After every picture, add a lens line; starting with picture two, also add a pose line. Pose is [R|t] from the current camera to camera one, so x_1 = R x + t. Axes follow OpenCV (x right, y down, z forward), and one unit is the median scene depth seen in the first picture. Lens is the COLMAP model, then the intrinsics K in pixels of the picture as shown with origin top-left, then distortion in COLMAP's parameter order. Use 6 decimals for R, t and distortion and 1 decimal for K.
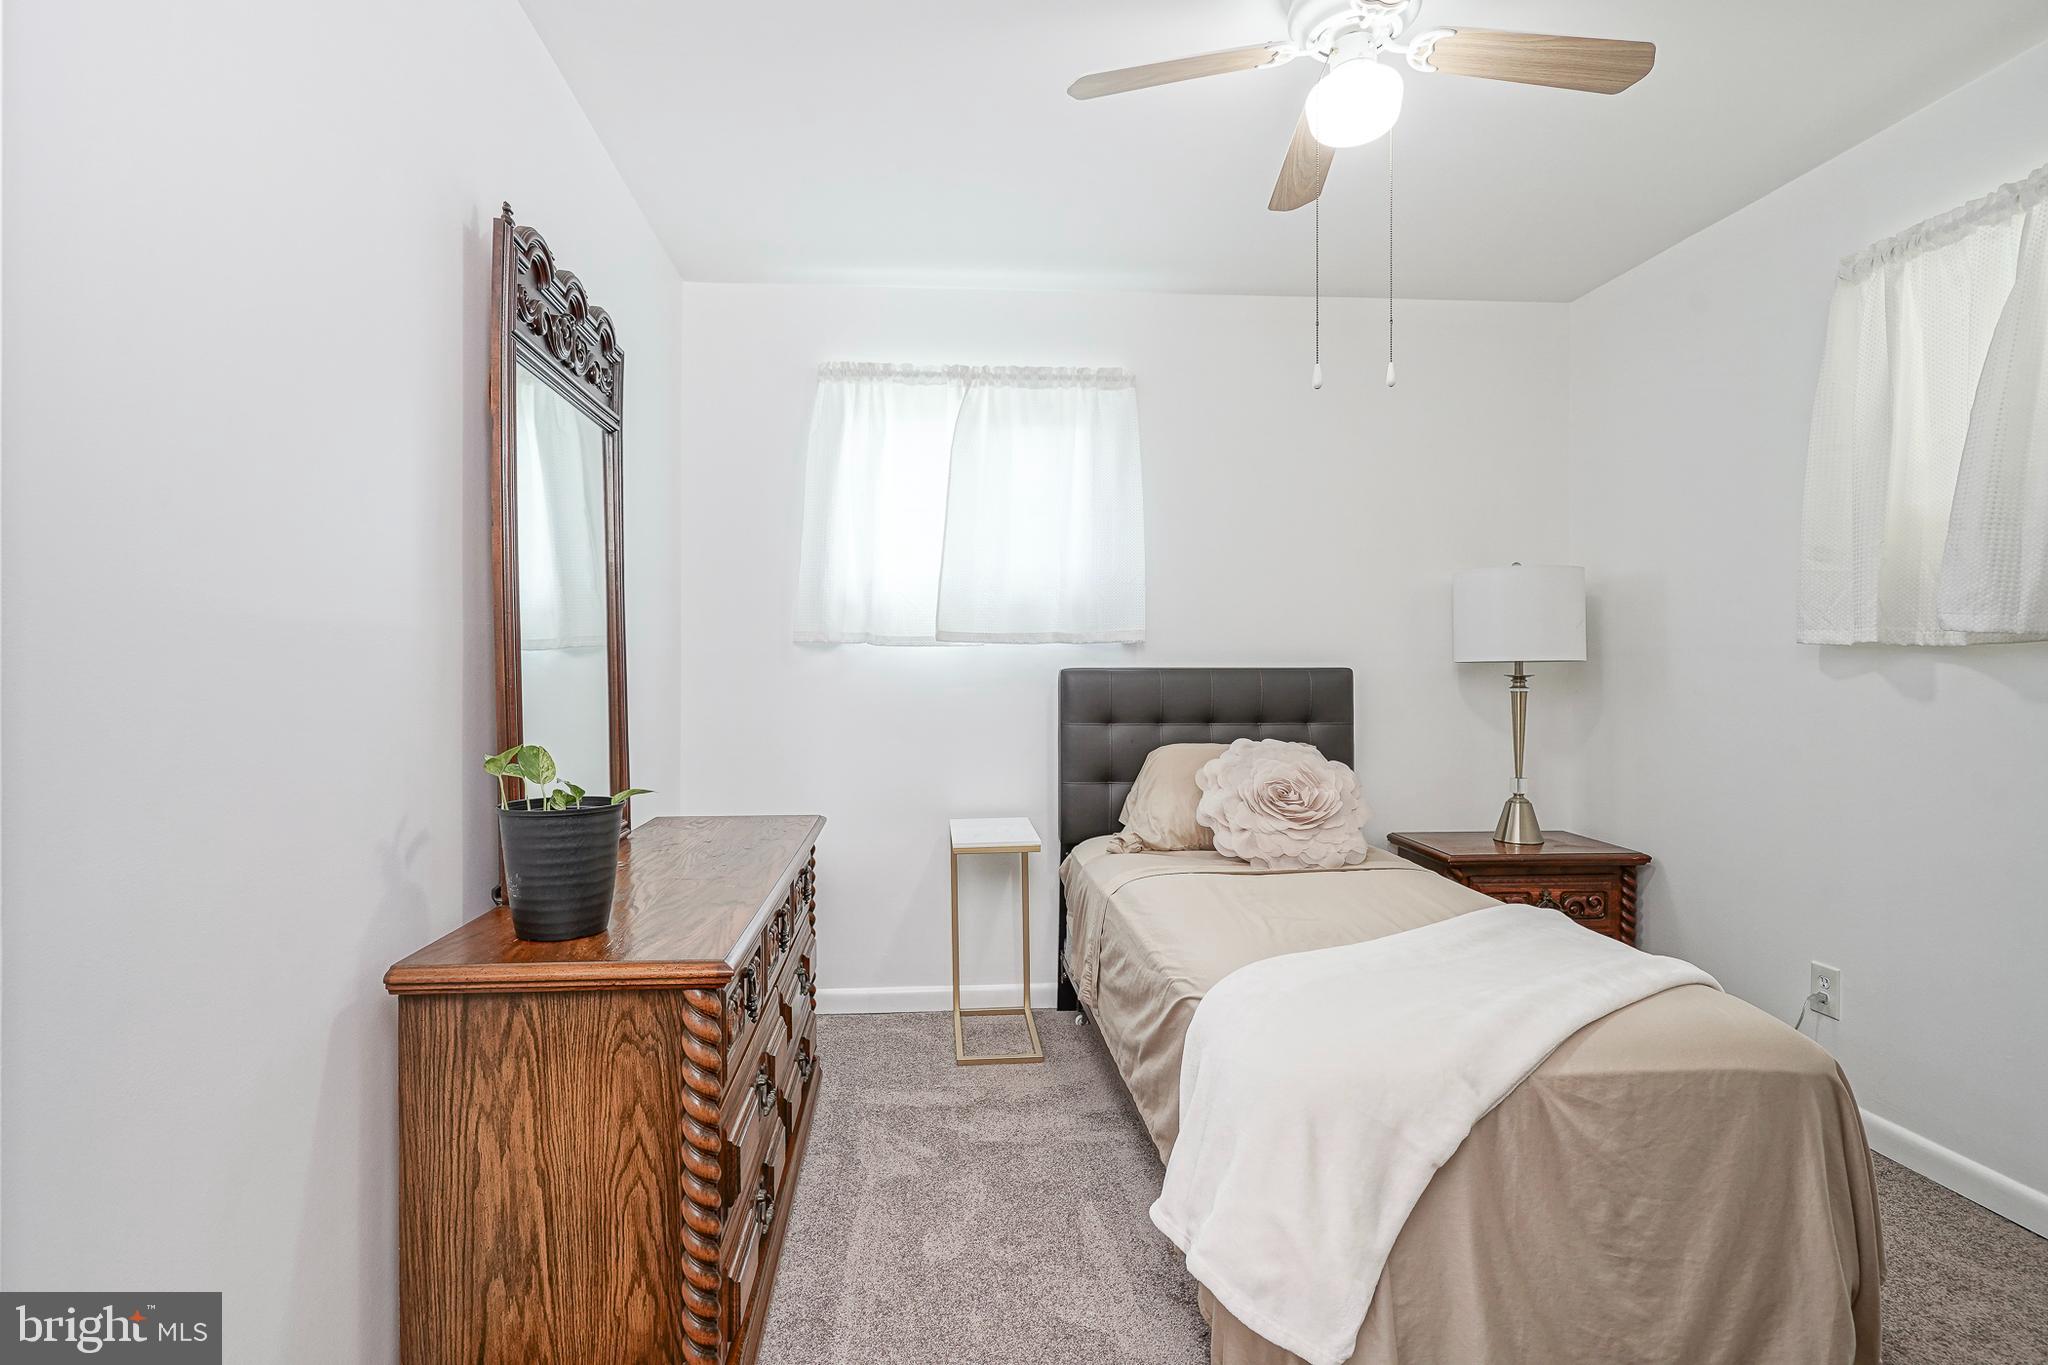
lens RADIAL K [[996.2, 0, 997.5], [0, 996.2, 693.2], [0, 0, 1]] dist [-0.002742, 0.004377]
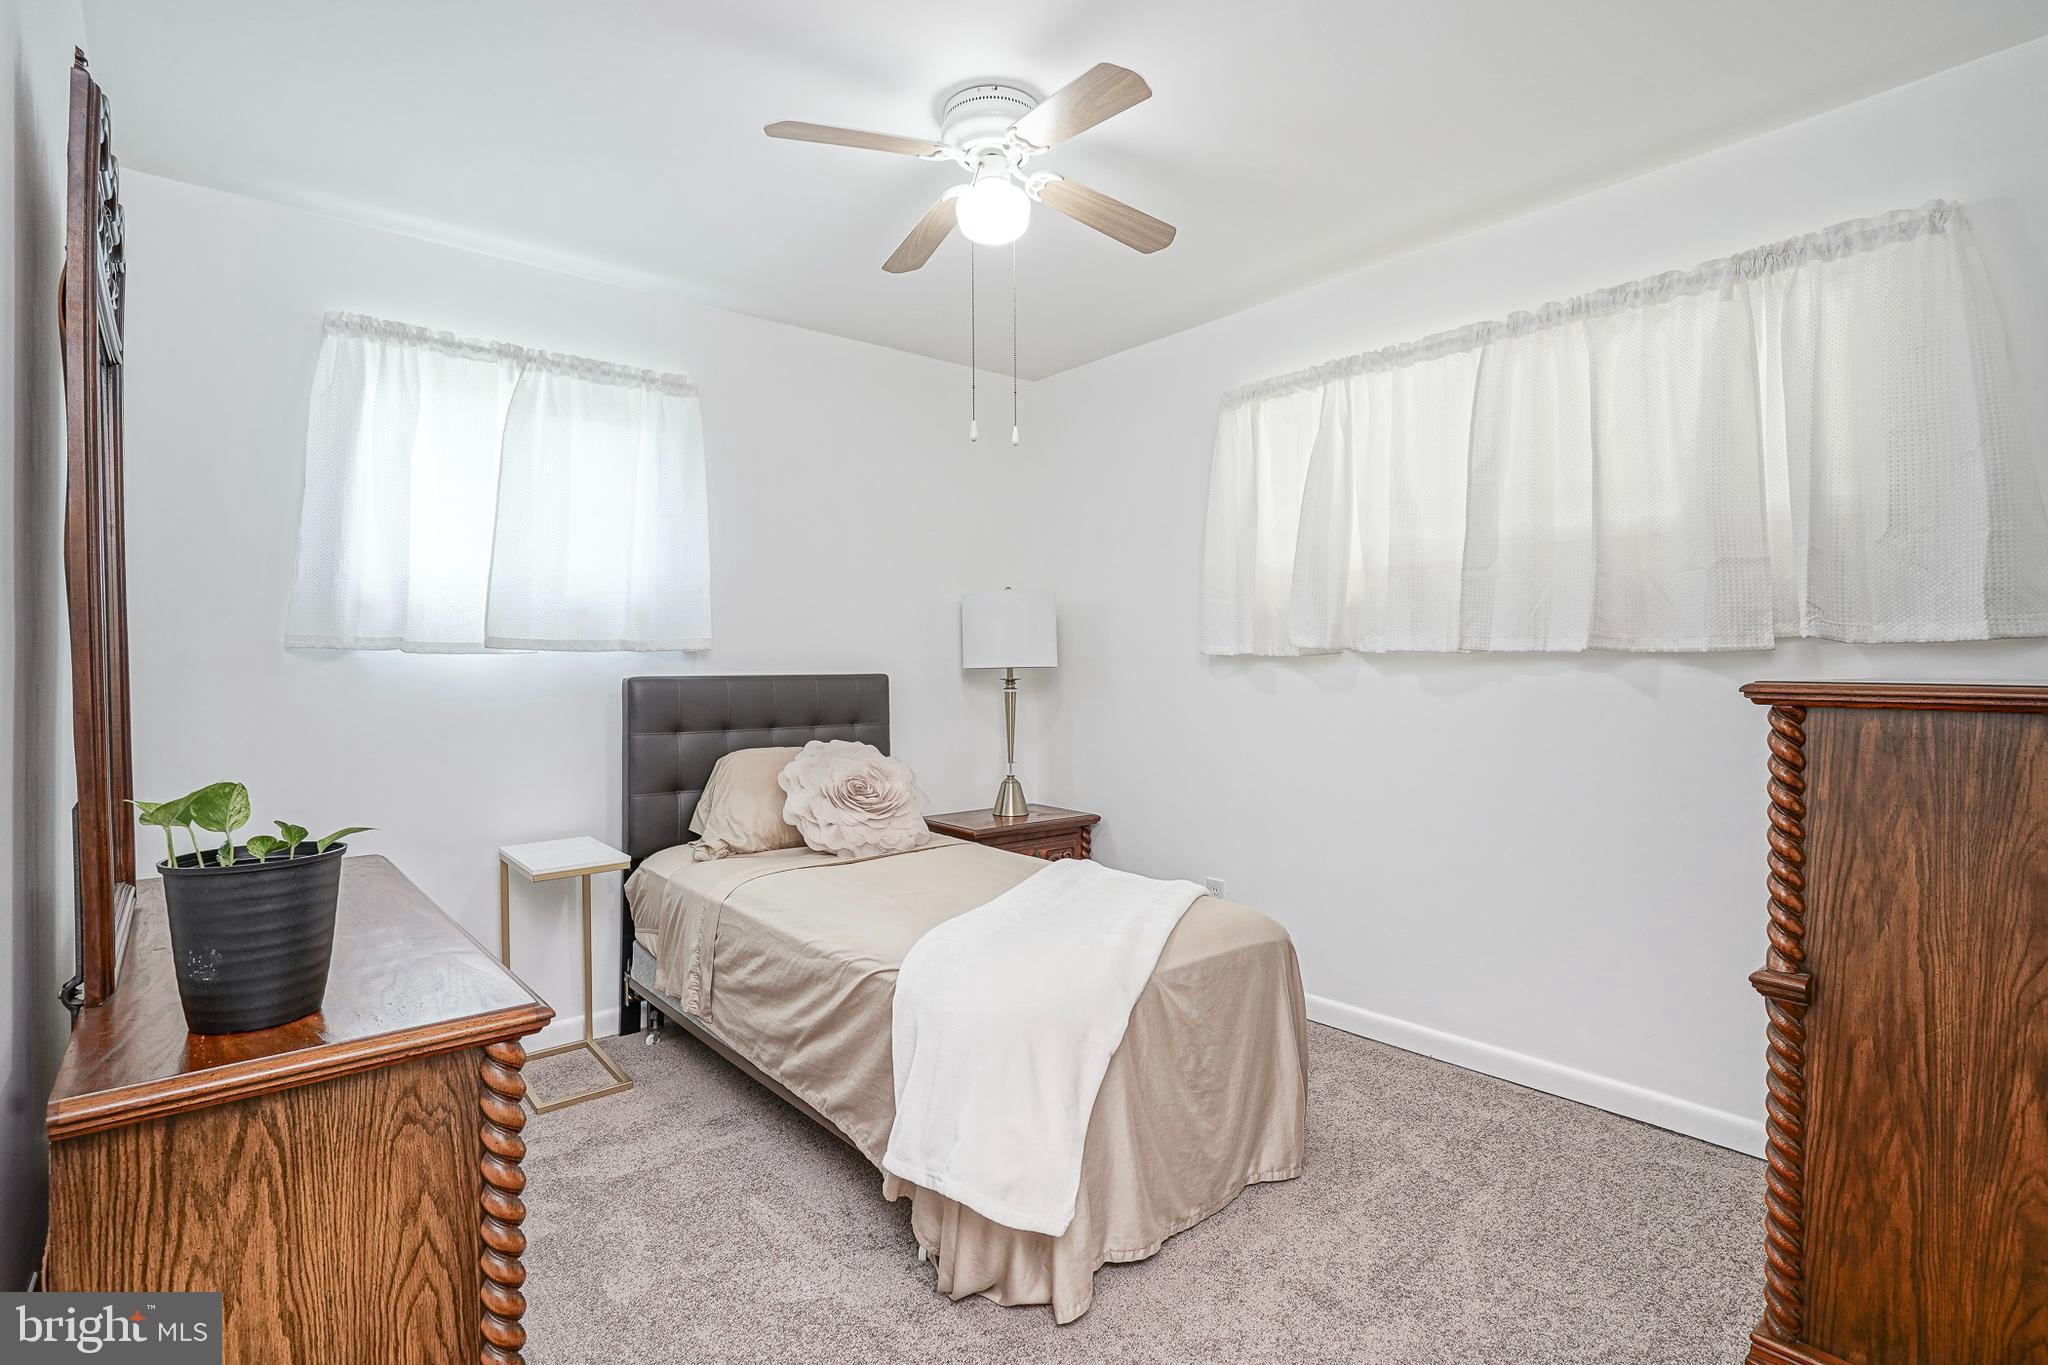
lens RADIAL K [[983.4, 0, 1023.2], [0, 983.4, 689.0], [0, 0, 1]] dist [-0.000966, 0.004173]
pose [[0.813064, -0.017076, 0.581924, -0.245323], [0.023289, 0.999724, -0.003204, -0.002128], [-0.581709, 0.016157, 0.813237, 0.006324]]
